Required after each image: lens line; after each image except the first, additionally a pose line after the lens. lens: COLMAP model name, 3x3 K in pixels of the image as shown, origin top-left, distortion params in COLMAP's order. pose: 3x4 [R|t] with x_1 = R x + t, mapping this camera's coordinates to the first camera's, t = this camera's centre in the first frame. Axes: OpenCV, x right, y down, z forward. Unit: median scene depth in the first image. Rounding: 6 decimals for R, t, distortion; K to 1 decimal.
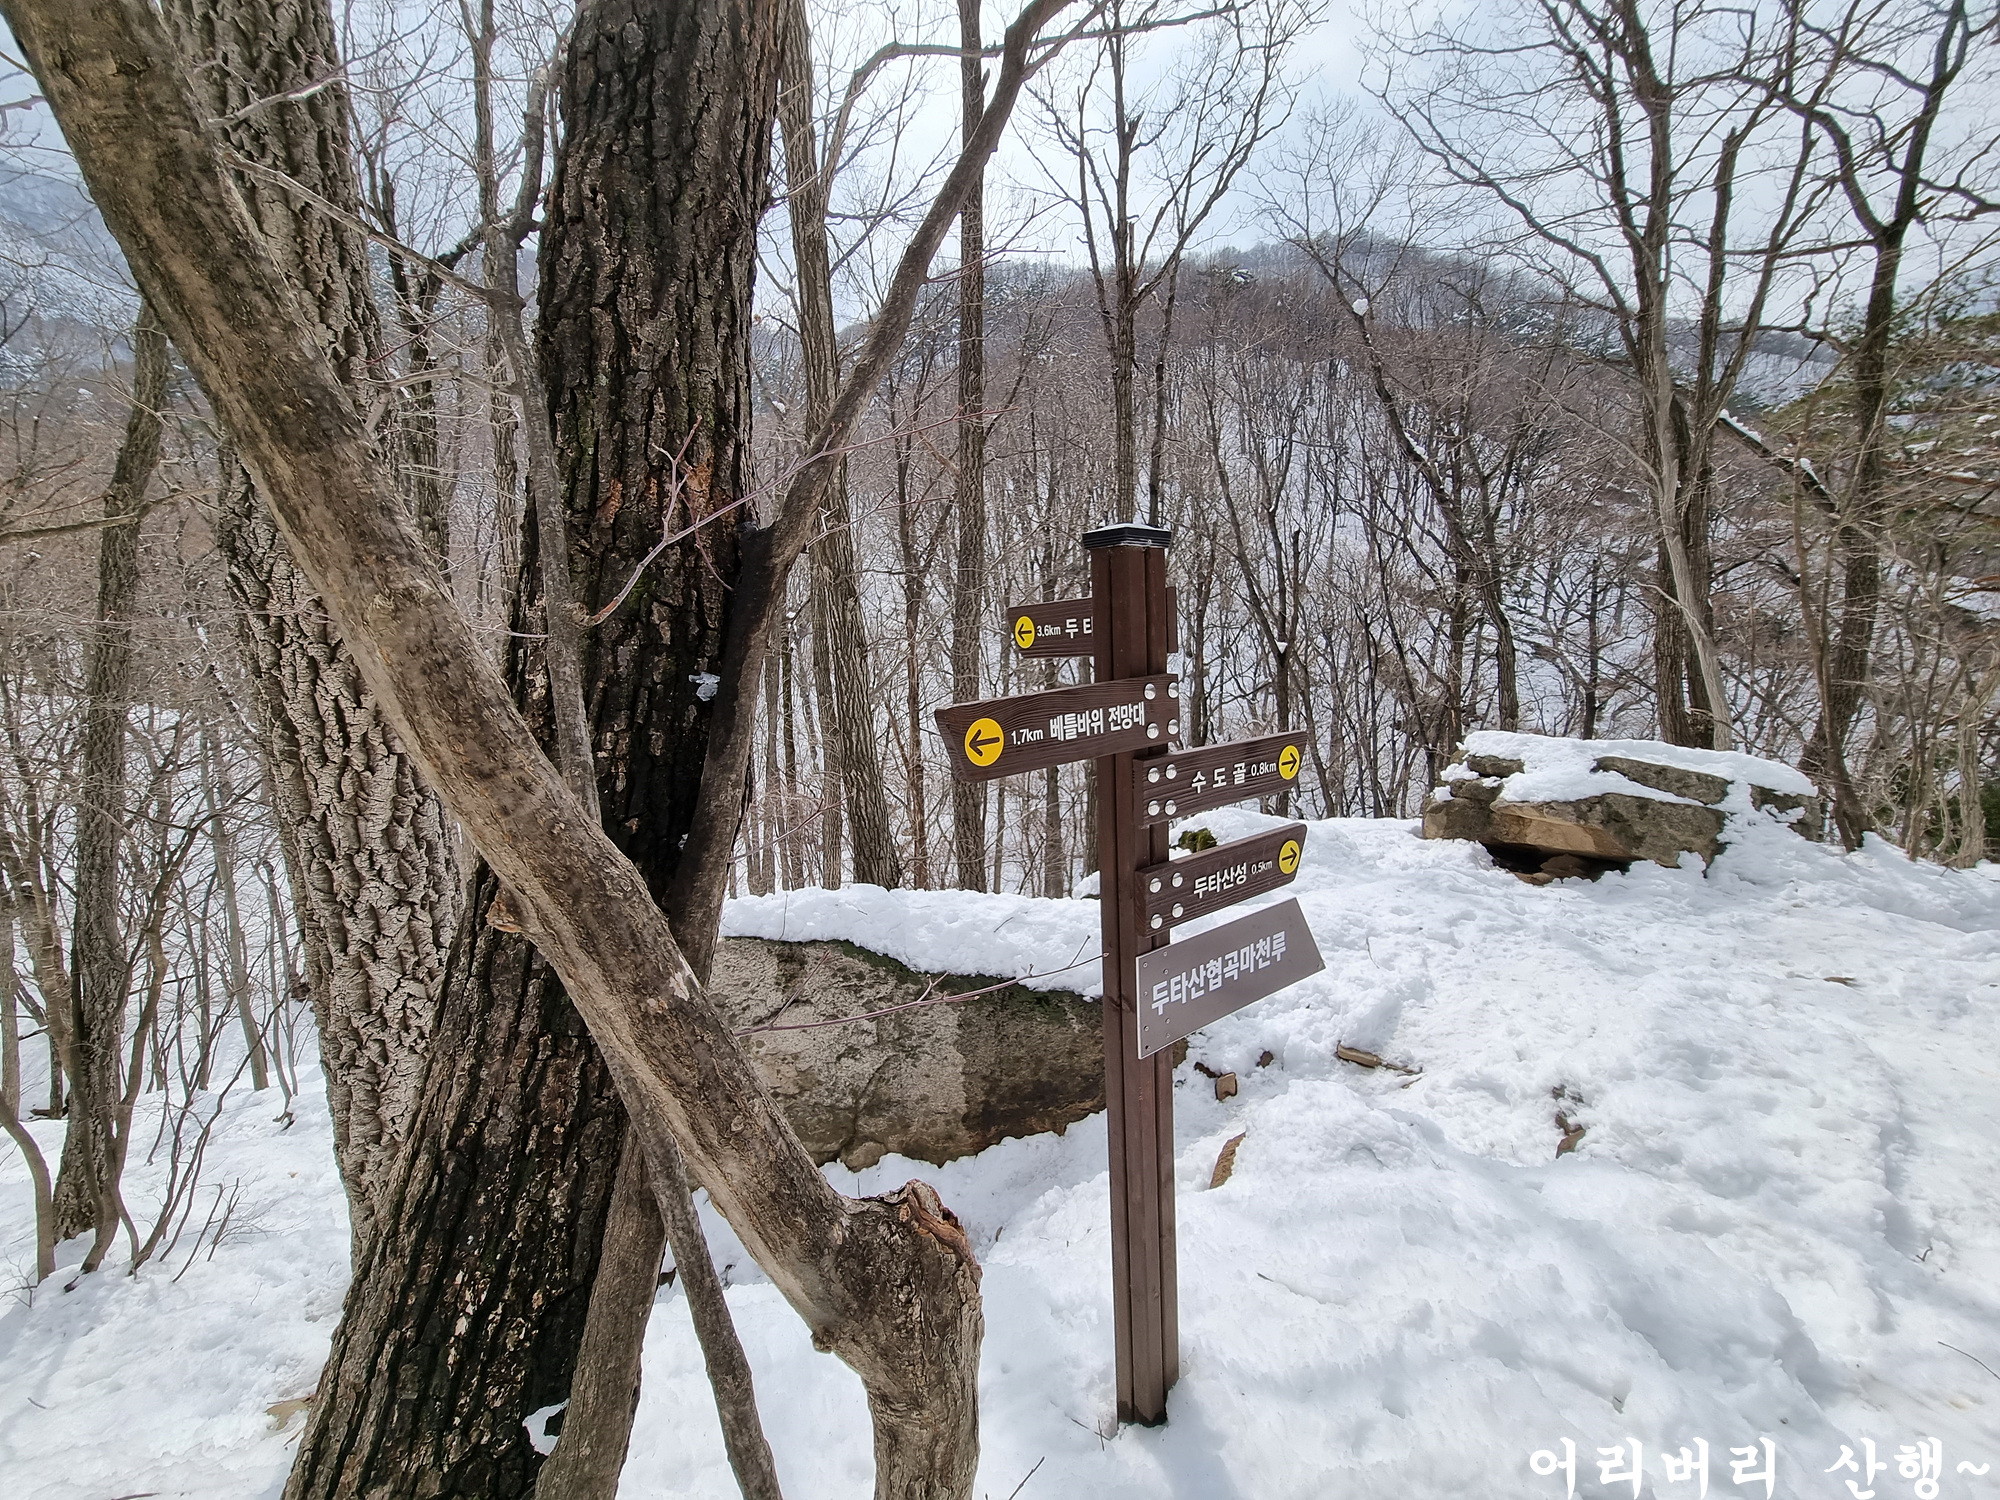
lens RADIAL K [[813.3, 0, 1003.4], [0, 813.3, 741.4], [0, 0, 1]] dist [0.001925, 0.000122]
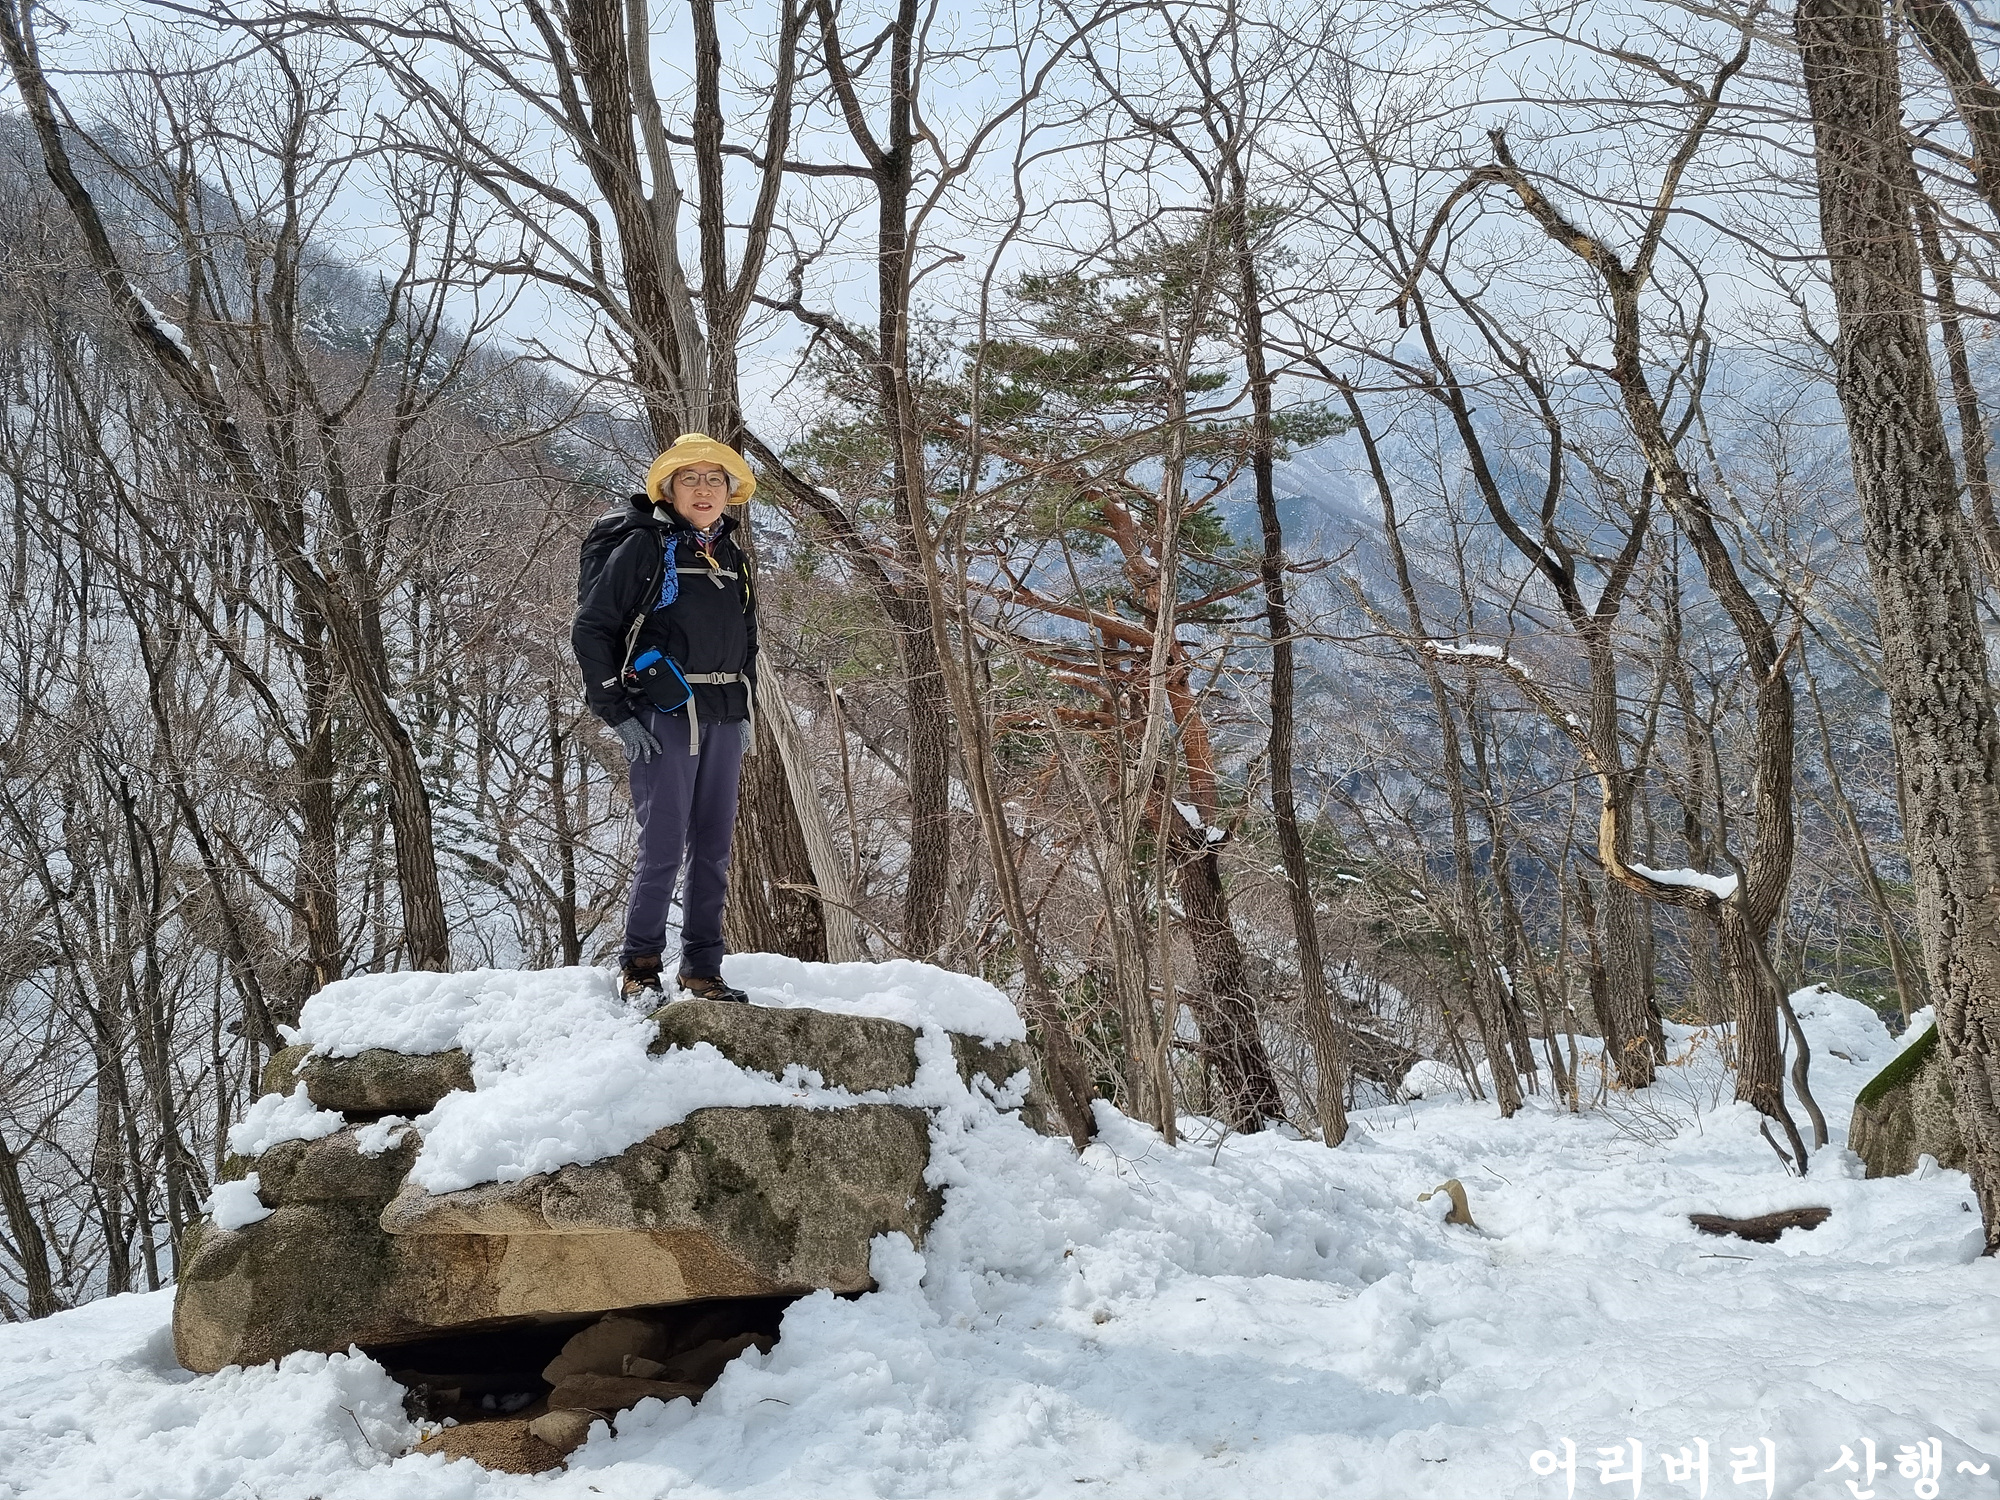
lens RADIAL K [[1522.7, 0, 998.2], [0, 1522.7, 751.4], [0, 0, 1]] dist [0.032442, -0.000703]
pose [[0.615013, 0.016044, 0.788354, 0.299689], [0.138441, 0.982066, -0.127988, 0.014578], [-0.776268, 0.187855, 0.601762, 0.468358]]
